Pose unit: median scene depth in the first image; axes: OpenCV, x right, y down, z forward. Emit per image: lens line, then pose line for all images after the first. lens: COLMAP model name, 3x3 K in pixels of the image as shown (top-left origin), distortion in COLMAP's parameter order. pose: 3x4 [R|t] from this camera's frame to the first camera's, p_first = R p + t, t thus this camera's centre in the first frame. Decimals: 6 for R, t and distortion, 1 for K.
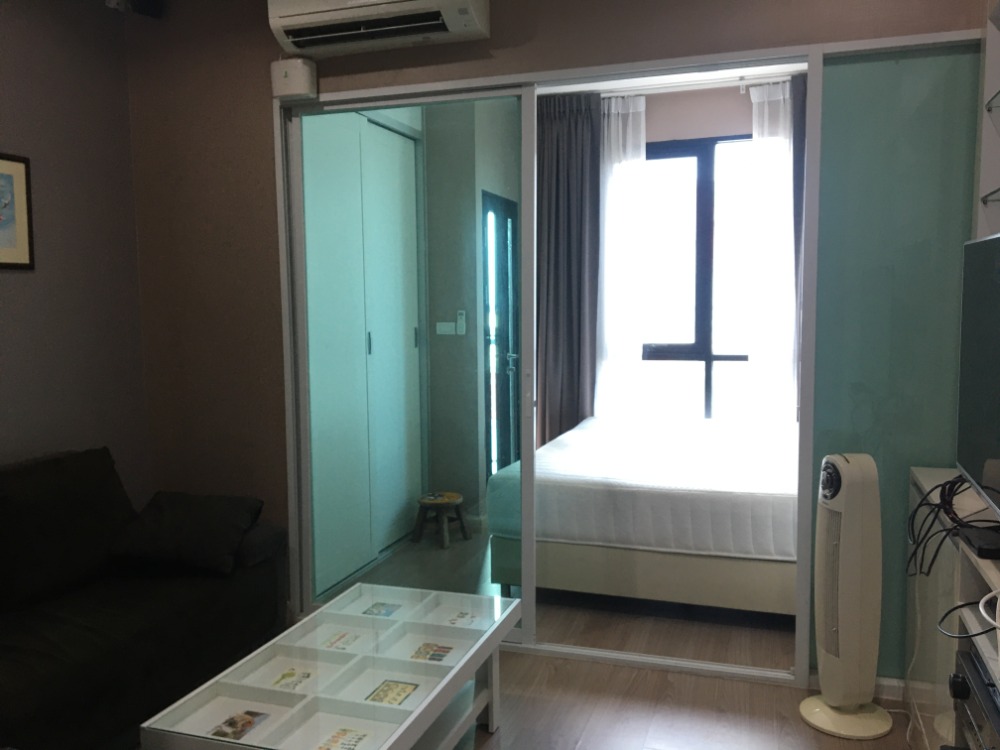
lens RADIAL K [[842.6, 0, 505.4], [0, 842.6, 375.4], [0, 0, 1]] dist [0.089843, -0.116070]
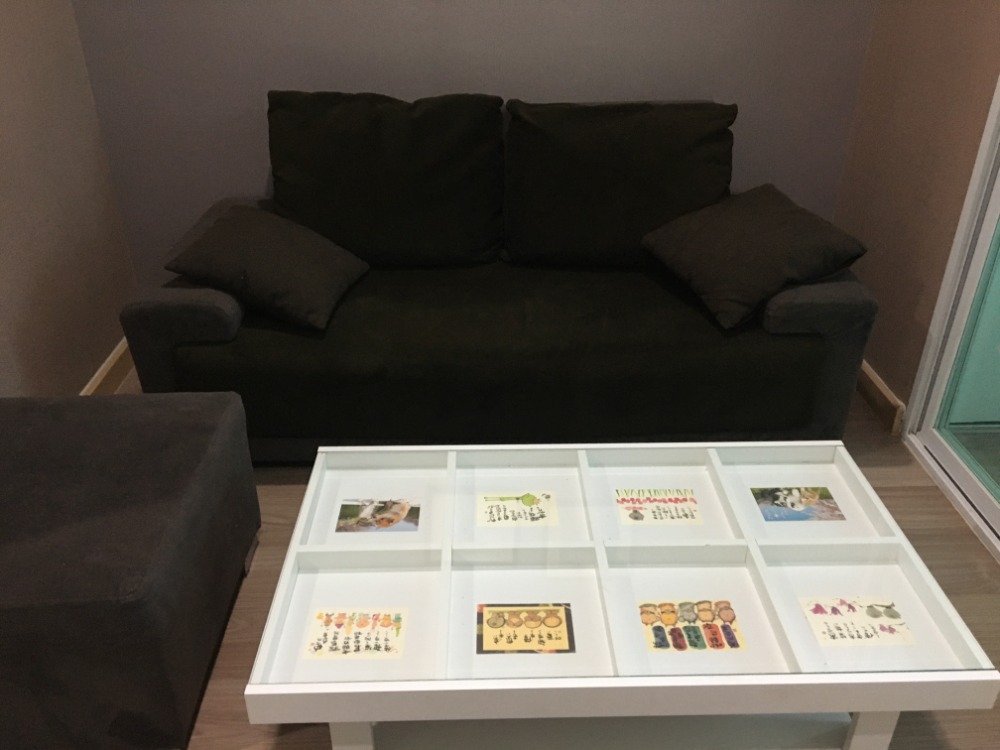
lens RADIAL K [[842.6, 0, 505.4], [0, 842.6, 375.4], [0, 0, 1]] dist [0.089843, -0.116070]
pose [[0.348957, 0.470898, -0.810237, 0.231653], [-0.088347, 0.877266, 0.471804, -0.055158], [0.932965, -0.093057, 0.347731, 0.708644]]
